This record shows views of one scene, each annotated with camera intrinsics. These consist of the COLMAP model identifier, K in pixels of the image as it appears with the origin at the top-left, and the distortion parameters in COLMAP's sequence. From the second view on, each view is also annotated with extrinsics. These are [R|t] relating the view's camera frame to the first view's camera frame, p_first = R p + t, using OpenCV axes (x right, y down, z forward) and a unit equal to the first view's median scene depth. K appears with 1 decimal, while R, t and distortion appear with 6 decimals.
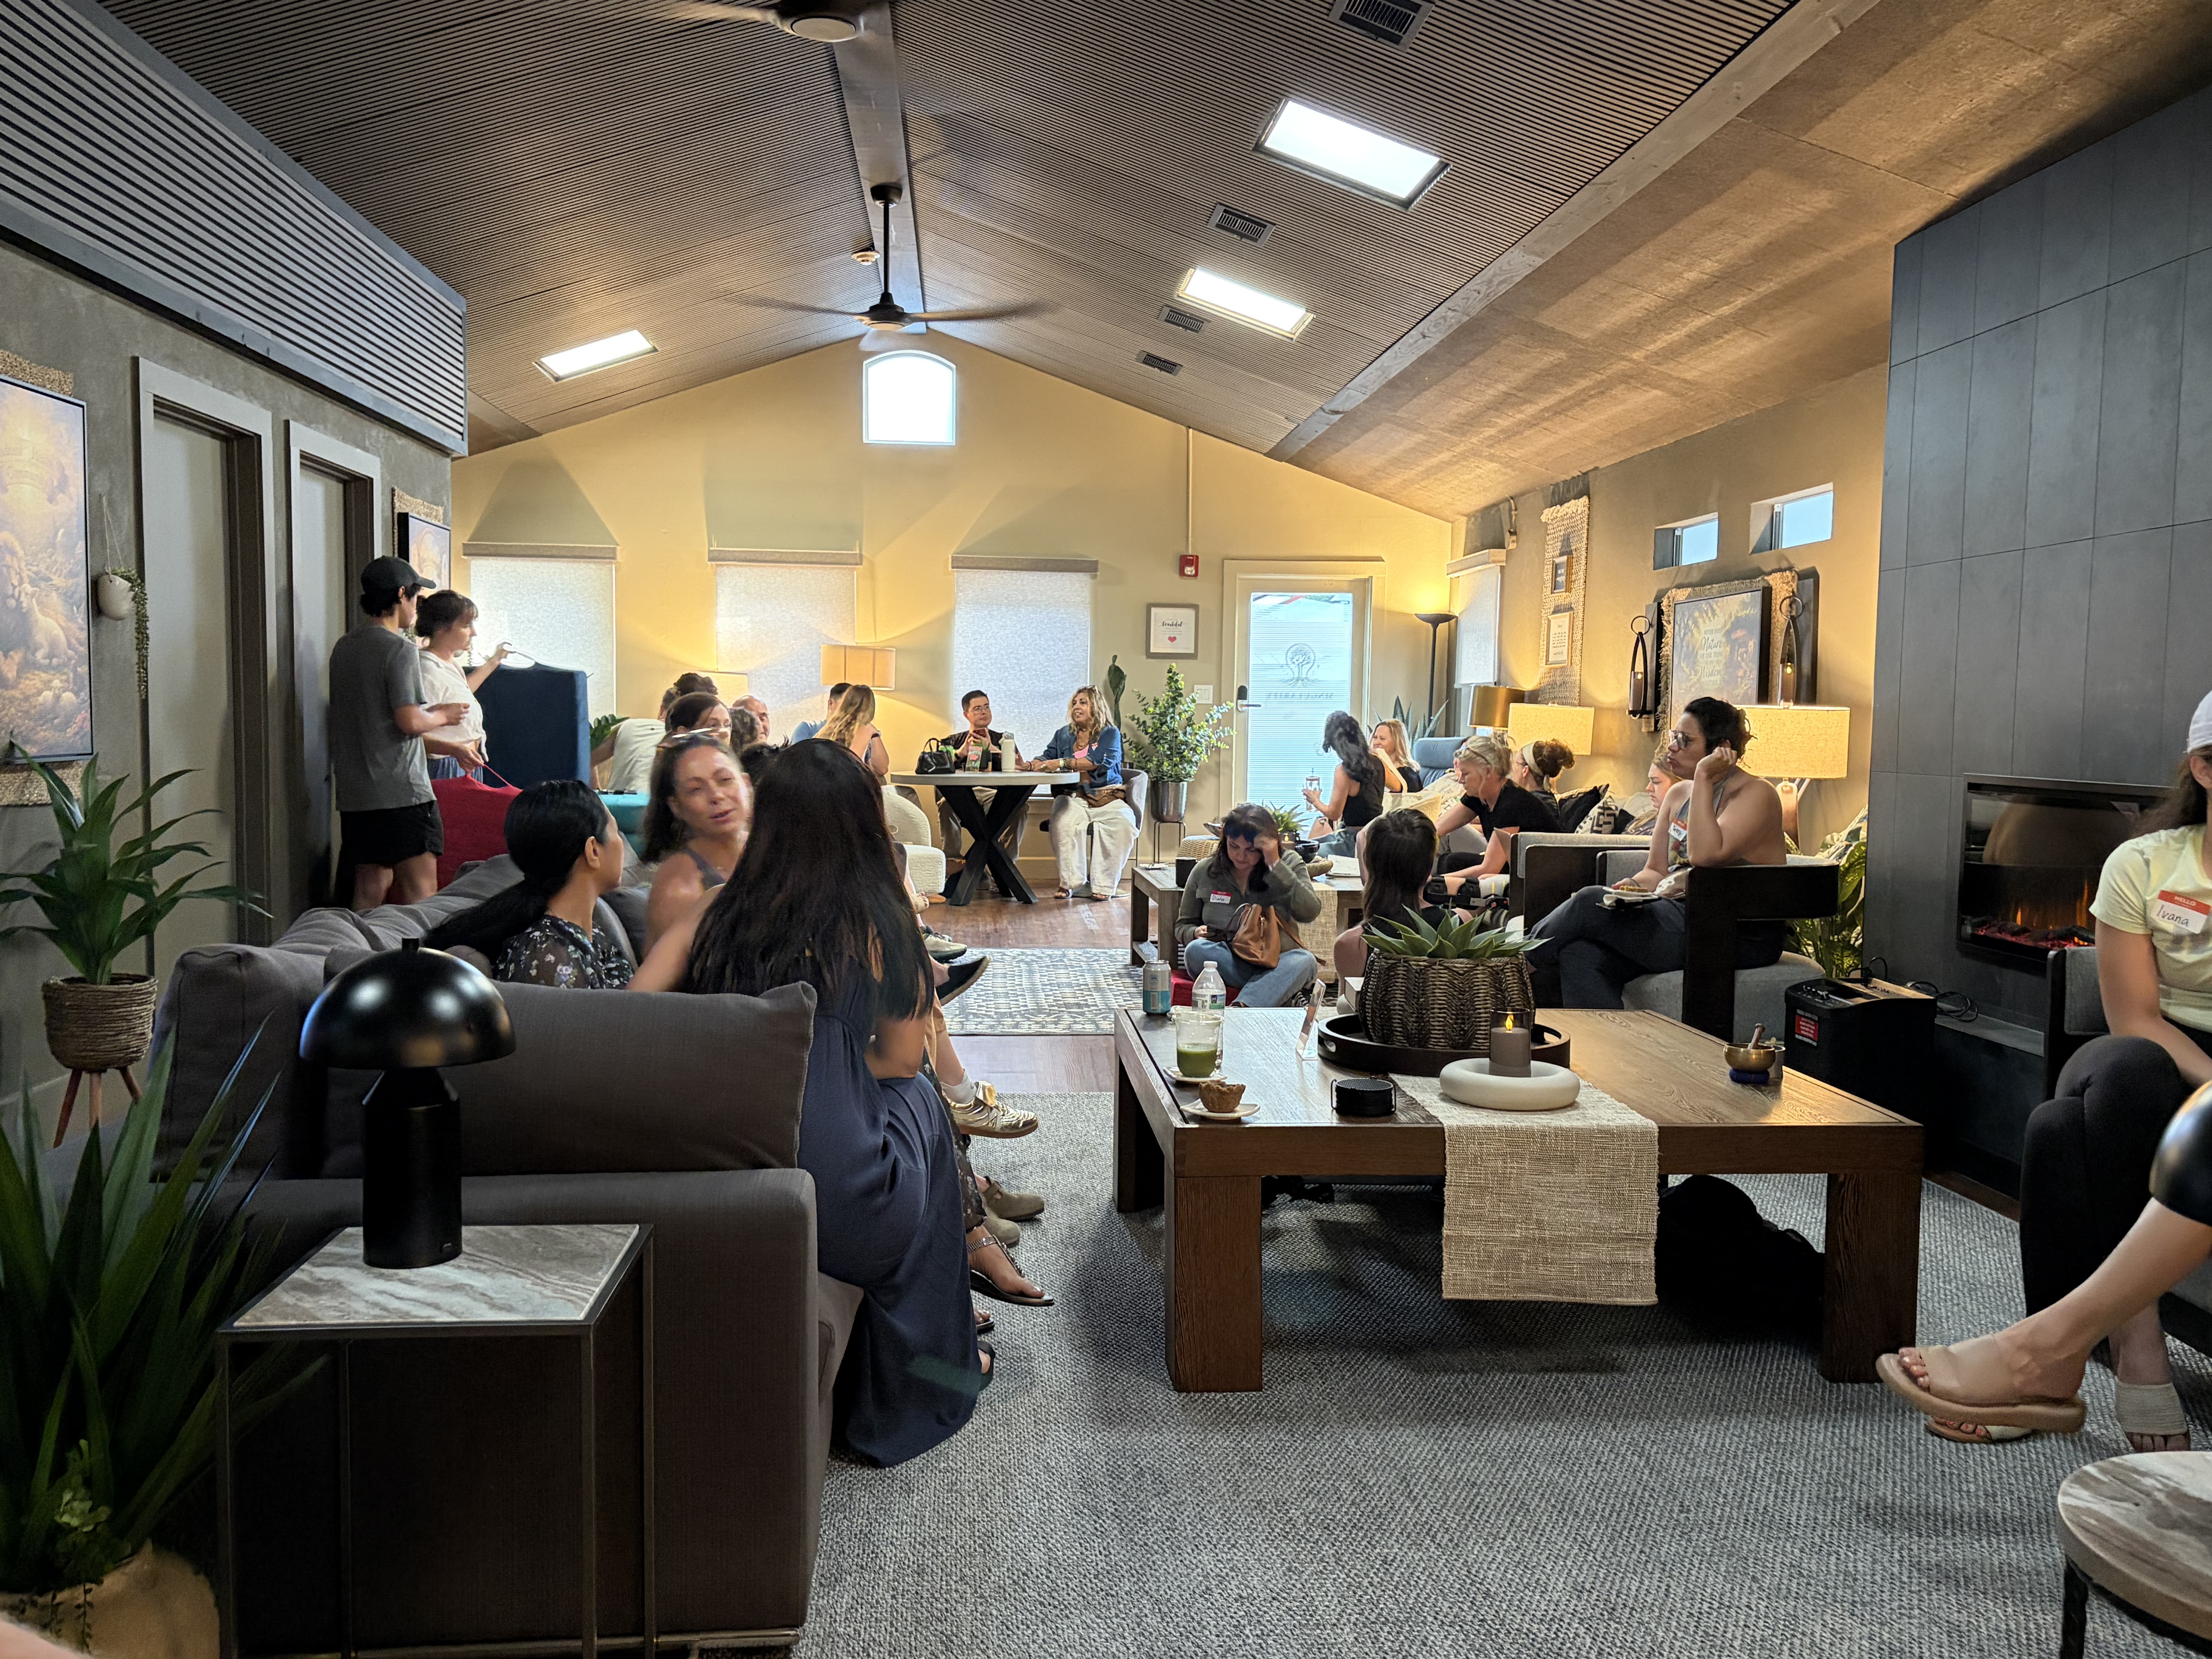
lens RADIAL K [[1843.3, 0, 1106.0], [0, 1843.3, 829.5], [0, 0, 1]] dist [0.007311, -0.007387]
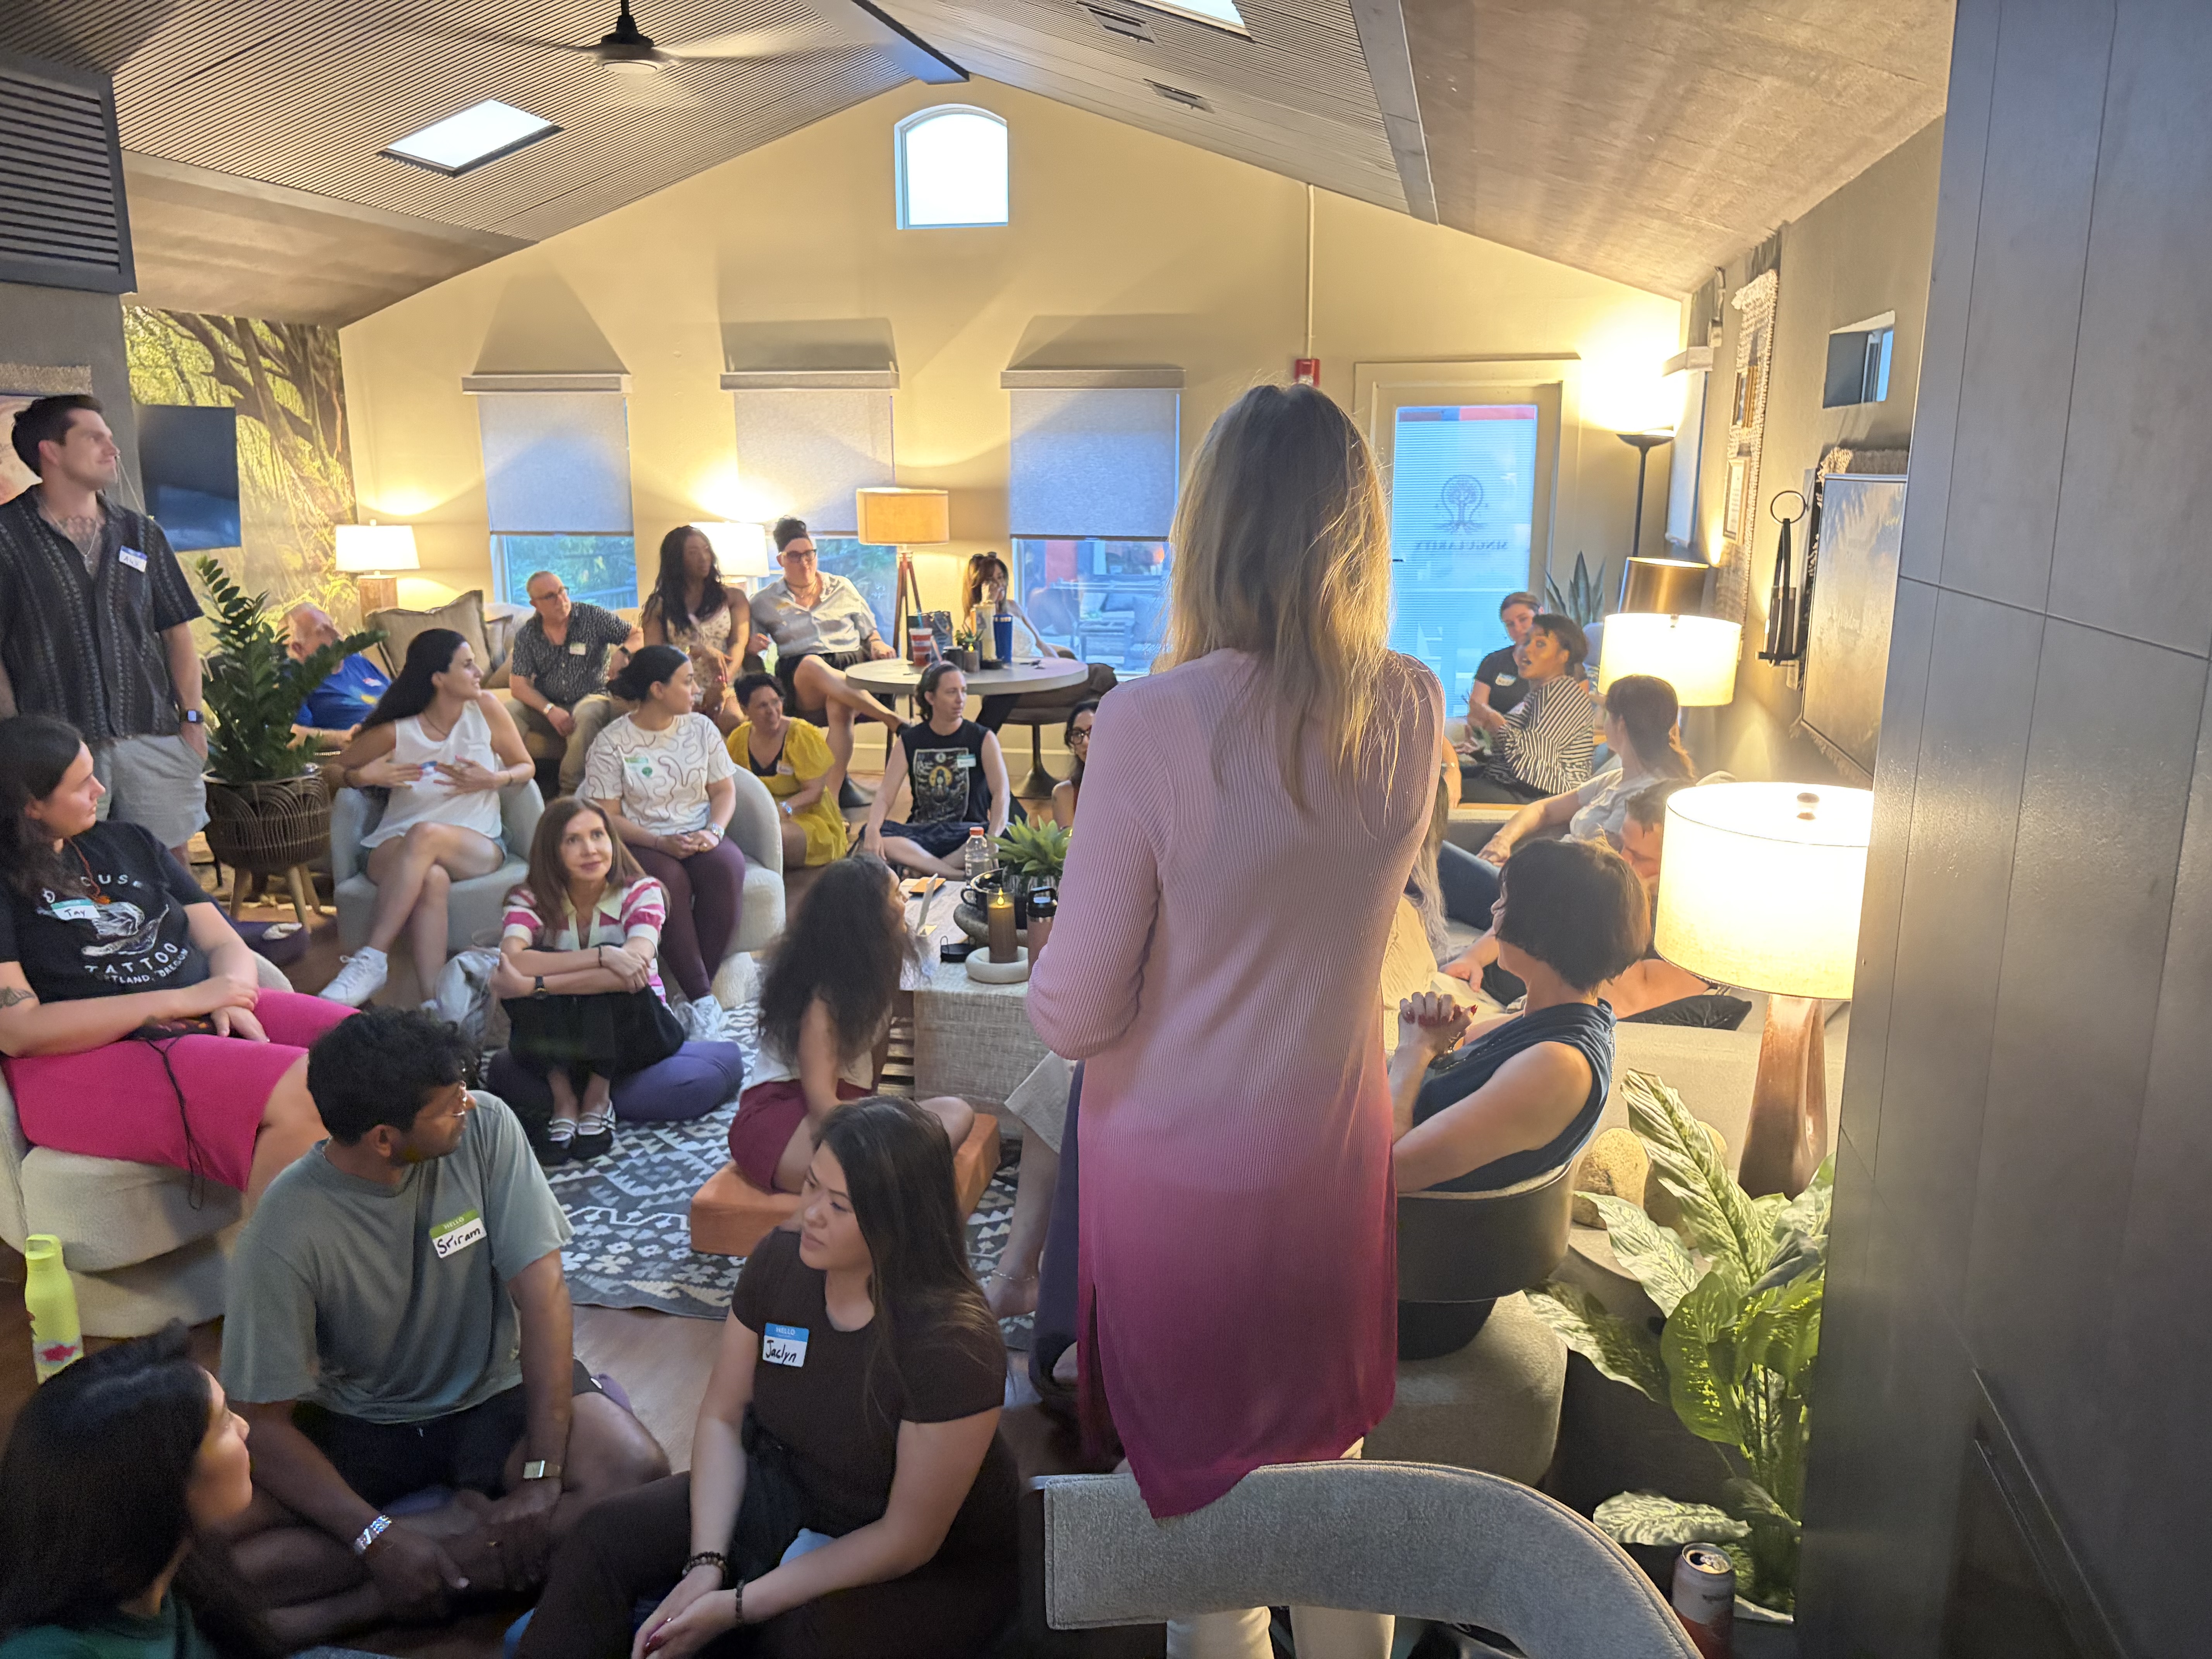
lens RADIAL K [[1660.0, 0, 1109.4], [0, 1660.0, 801.9], [0, 0, 1]] dist [0.003788, 0.002401]
pose [[0.957751, 0.045365, -0.283999, 0.224919], [-0.005281, 0.990089, 0.140345, -0.086051], [0.287551, -0.132916, 0.948498, 0.407572]]
